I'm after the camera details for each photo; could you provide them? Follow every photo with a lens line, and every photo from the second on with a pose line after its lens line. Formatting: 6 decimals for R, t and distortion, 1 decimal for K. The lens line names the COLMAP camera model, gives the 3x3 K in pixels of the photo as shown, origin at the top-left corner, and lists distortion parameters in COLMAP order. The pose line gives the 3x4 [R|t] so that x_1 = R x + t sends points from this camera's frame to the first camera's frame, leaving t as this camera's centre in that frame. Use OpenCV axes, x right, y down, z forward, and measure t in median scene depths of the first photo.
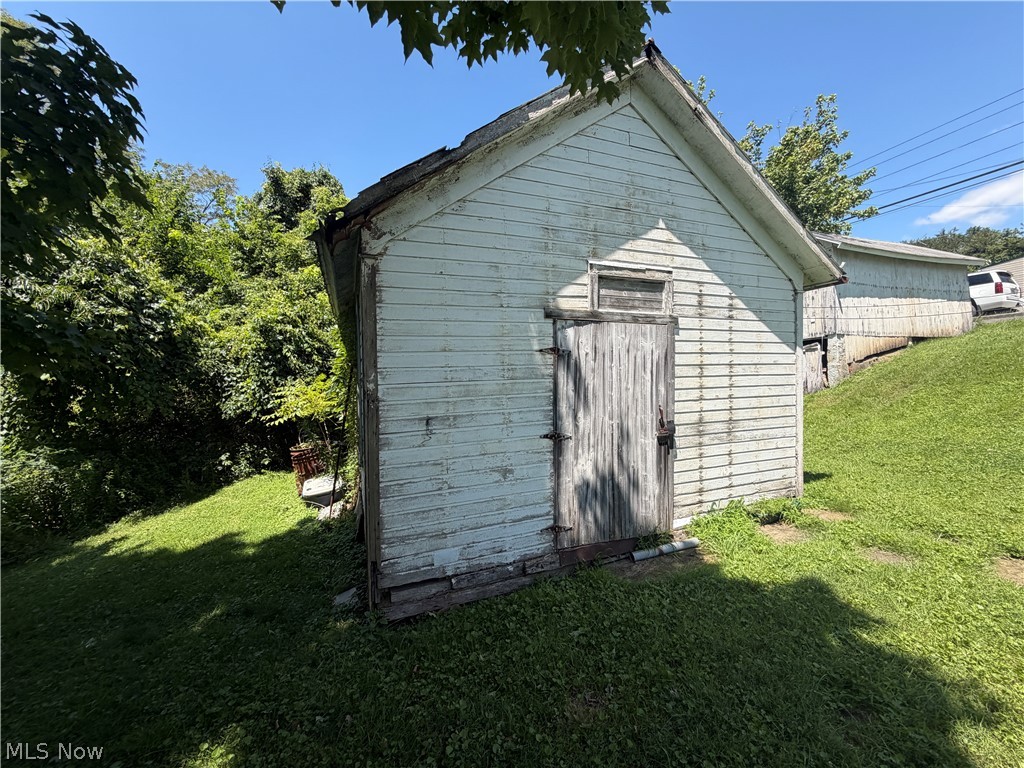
lens RADIAL K [[407.9, 0, 506.4], [0, 407.9, 384.0], [0, 0, 1]] dist [0.000937, -0.000023]
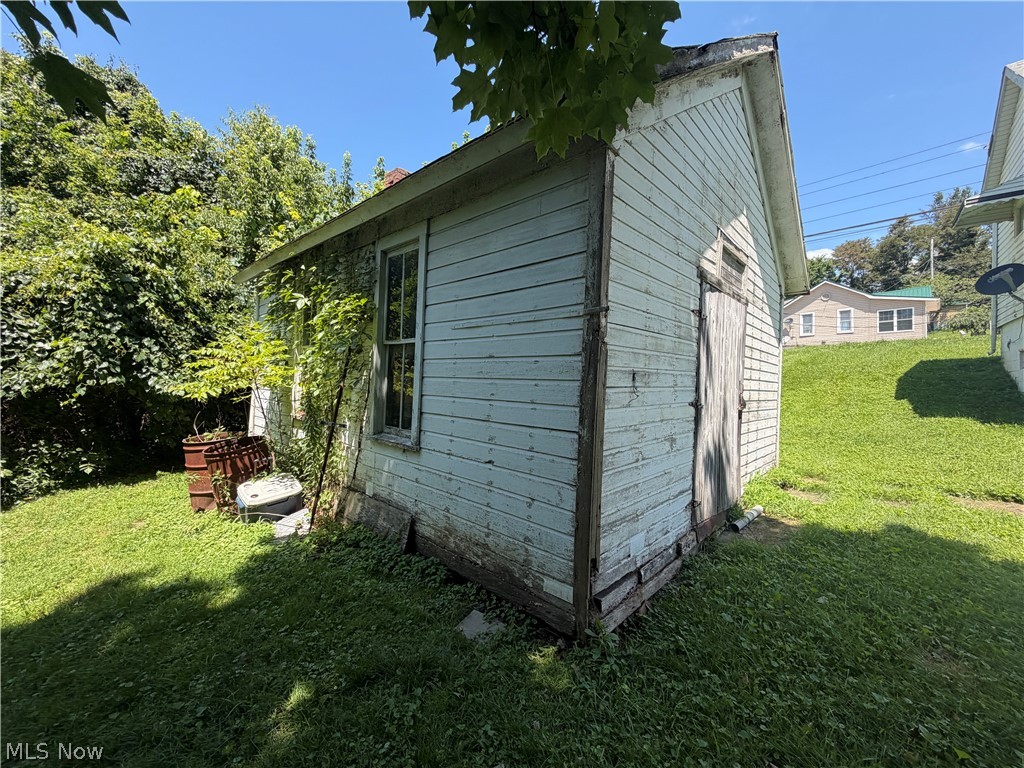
lens RADIAL K [[407.9, 0, 506.3], [0, 407.9, 384.2], [0, 0, 1]] dist [0.000937, -0.000023]
pose [[0.903141, 0.045832, 0.426890, -0.588433], [-0.038465, 0.998925, -0.025869, 0.106711], [-0.427617, 0.006943, 0.903934, 0.294278]]
